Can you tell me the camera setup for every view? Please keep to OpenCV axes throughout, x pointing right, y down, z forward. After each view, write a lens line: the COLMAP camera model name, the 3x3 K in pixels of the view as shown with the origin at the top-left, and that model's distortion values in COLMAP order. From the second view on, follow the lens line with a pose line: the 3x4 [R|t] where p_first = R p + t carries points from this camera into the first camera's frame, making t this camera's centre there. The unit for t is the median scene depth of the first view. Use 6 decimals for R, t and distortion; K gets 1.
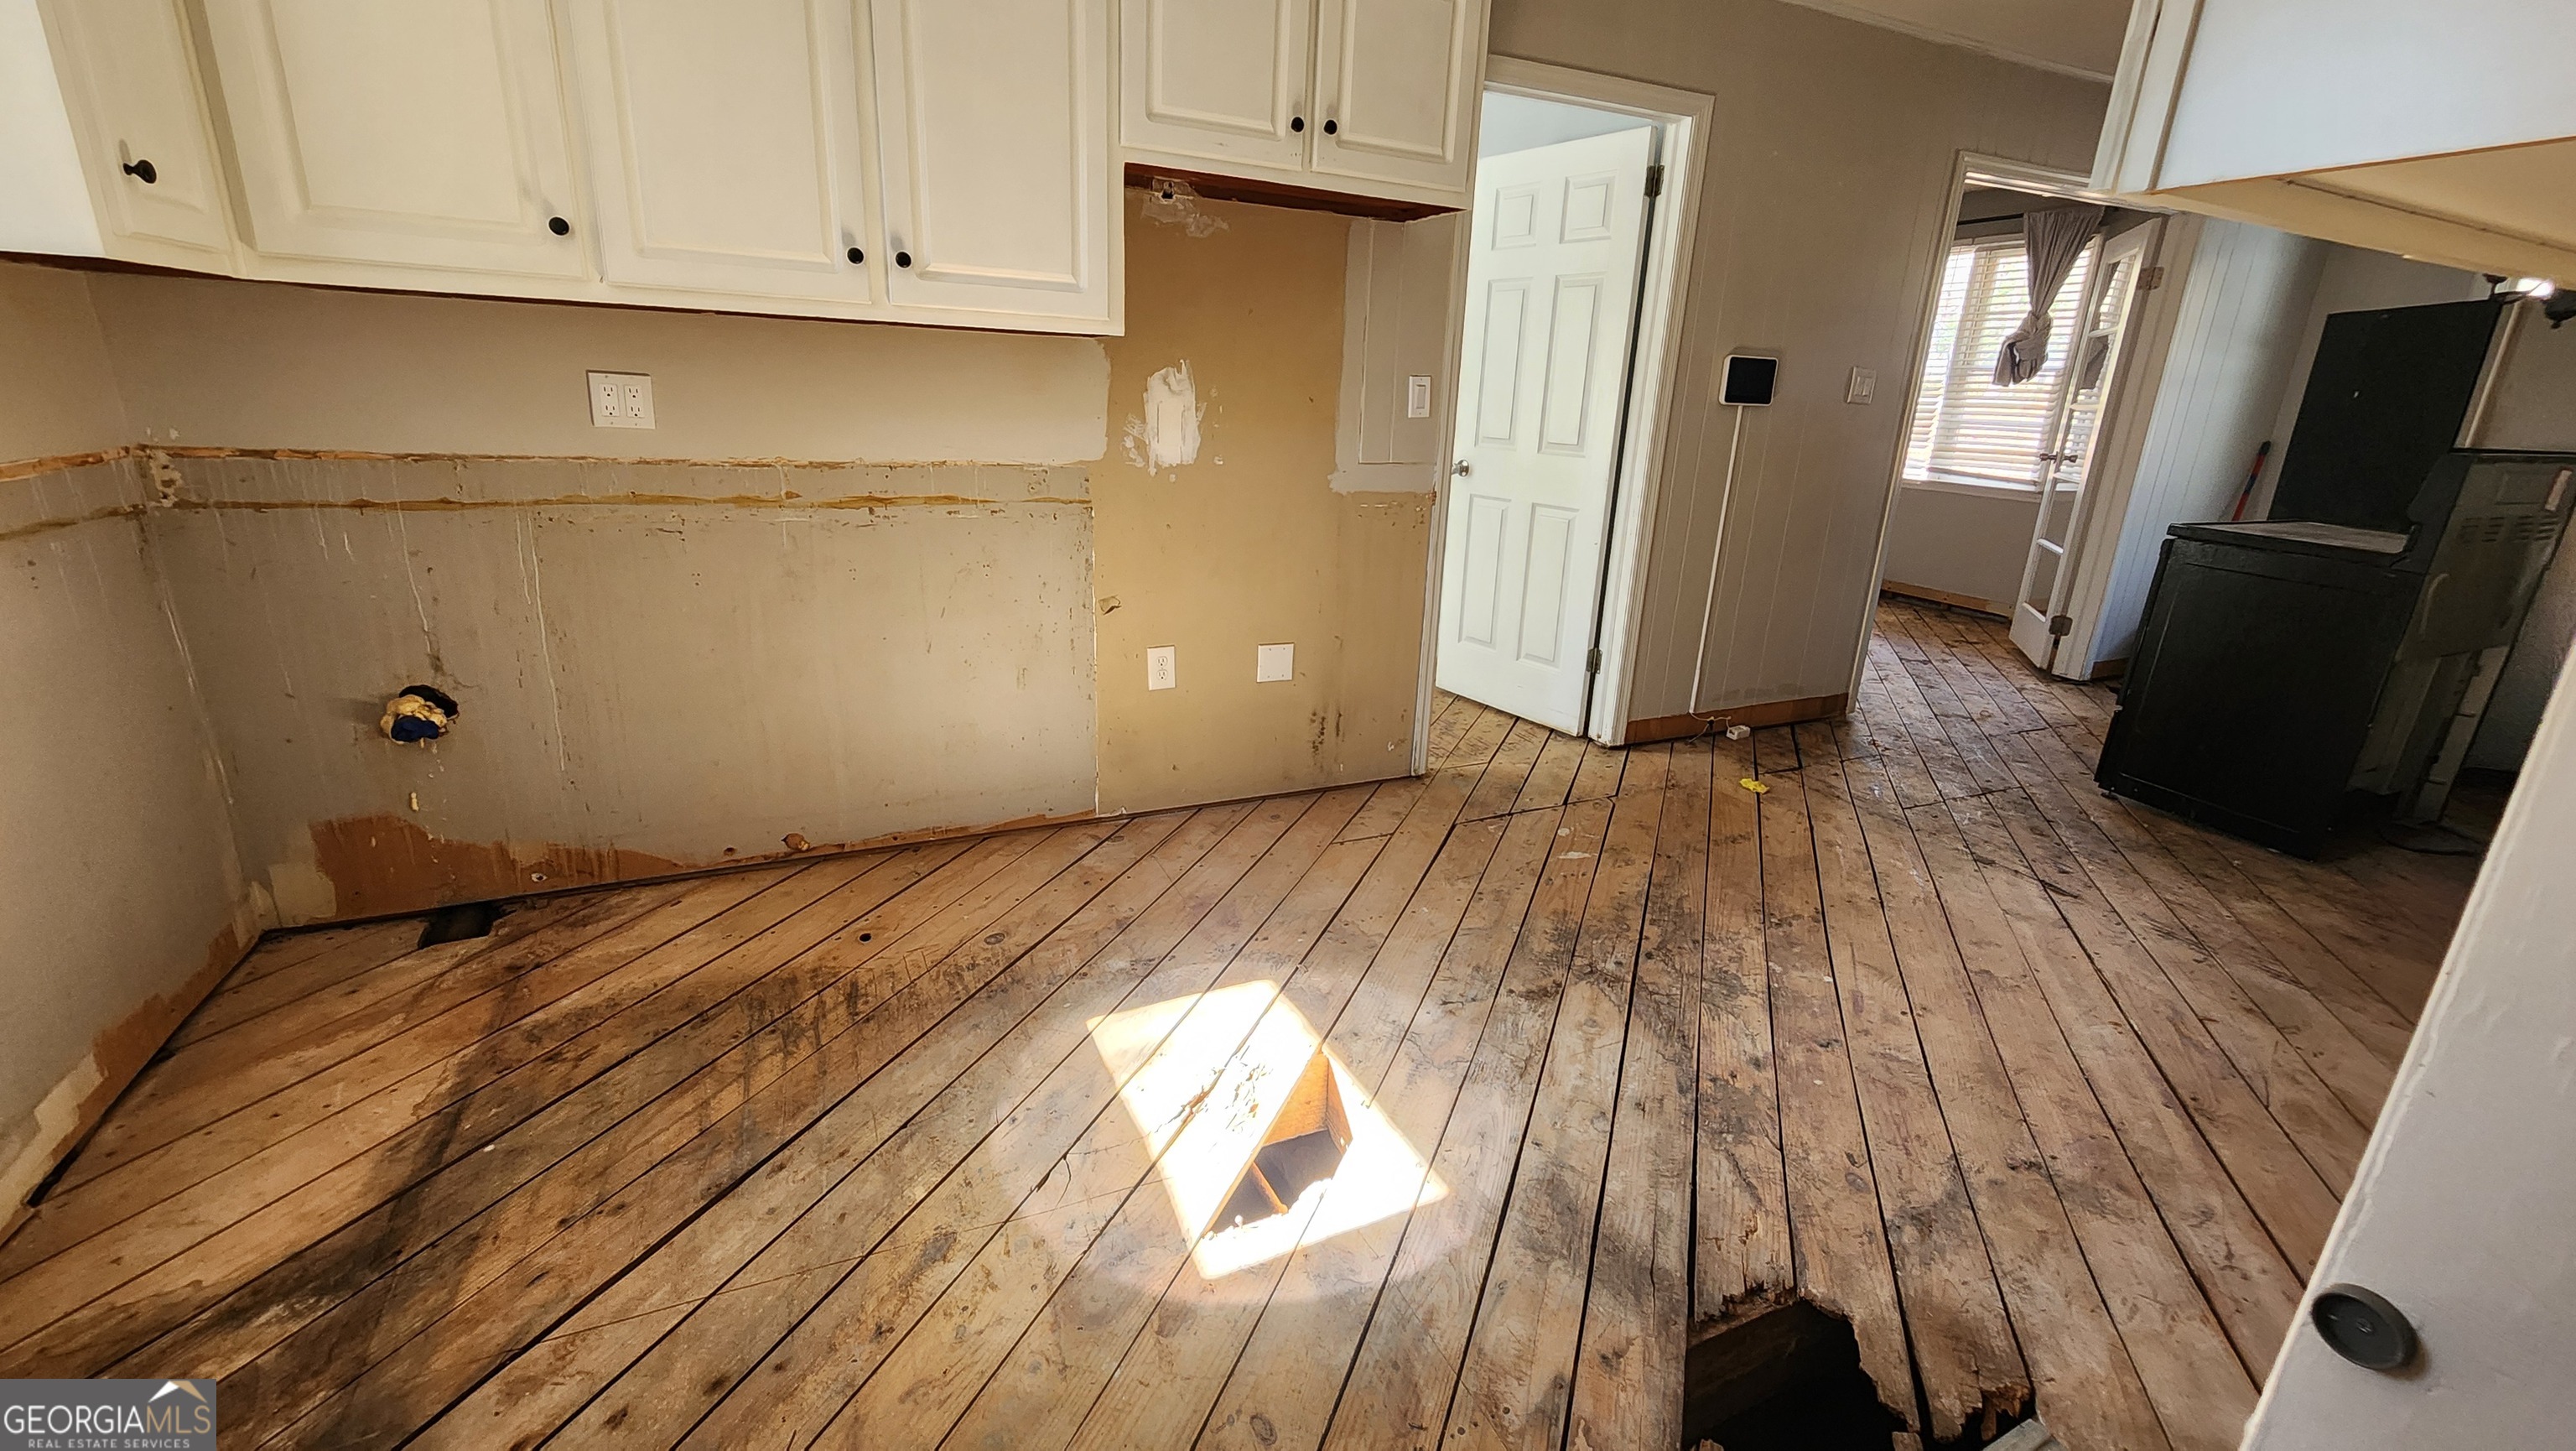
lens RADIAL K [[1061.7, 0, 1289.7], [0, 1061.7, 710.5], [0, 0, 1]] dist [0.000262, 0.000051]
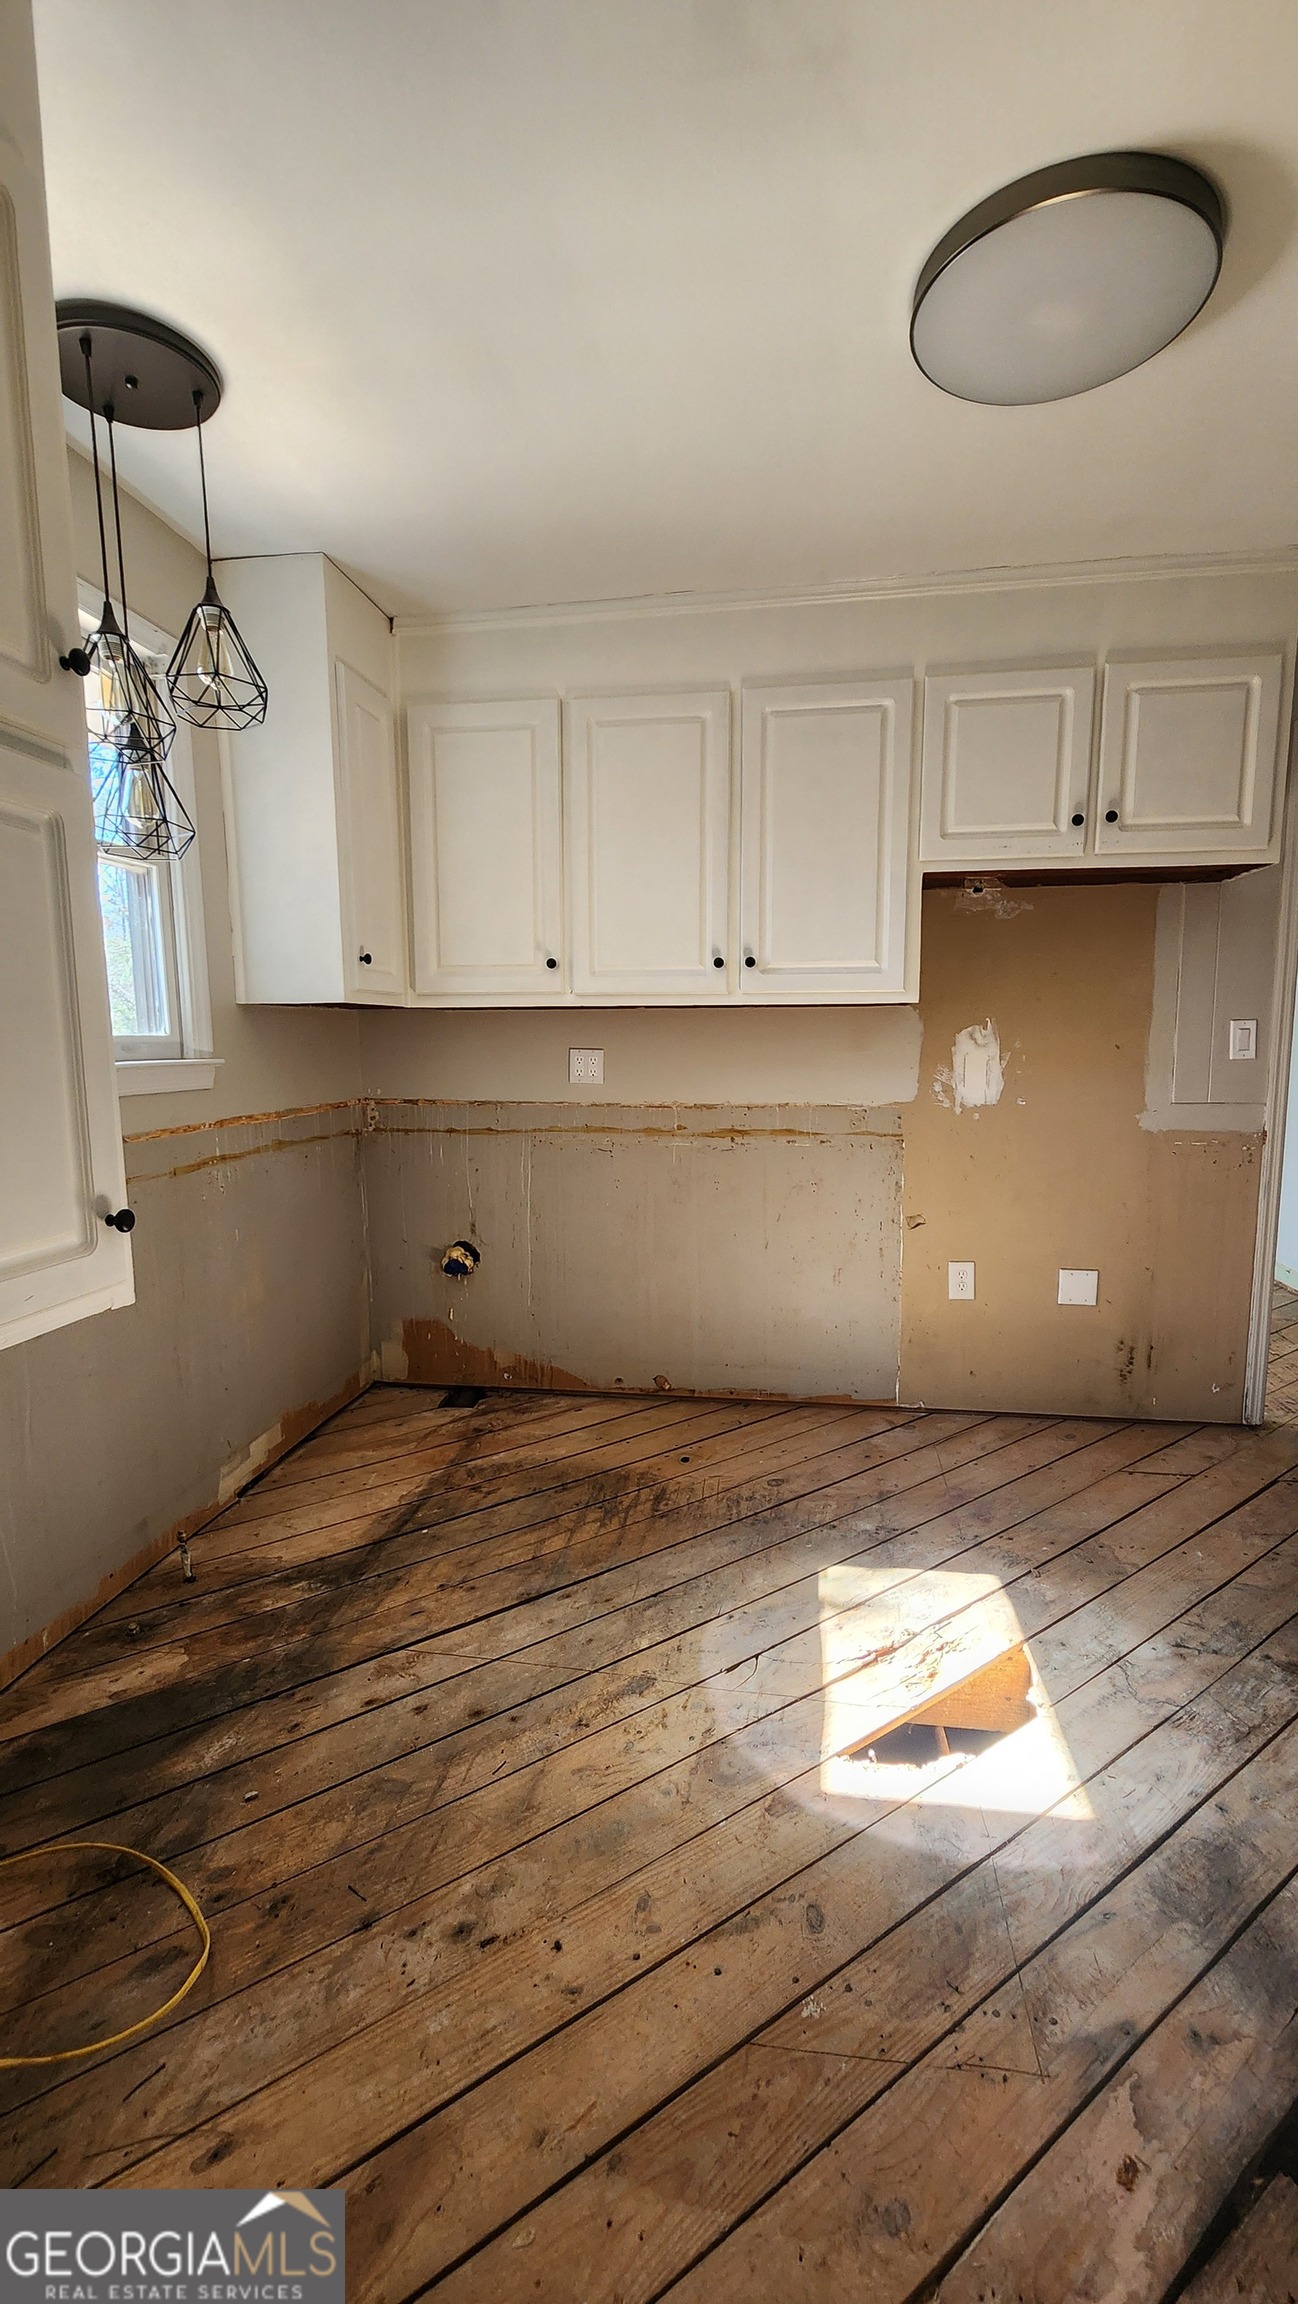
lens RADIAL K [[949.5, 0, 640.5], [0, 949.5, 1157.5], [0, 0, 1]] dist [0.000262, 0.000051]
pose [[0.825377, 0.022379, -0.564139, 0.222679], [-0.125553, 0.981469, -0.144759, 0.027891], [0.550445, 0.190310, 0.812891, -0.049986]]
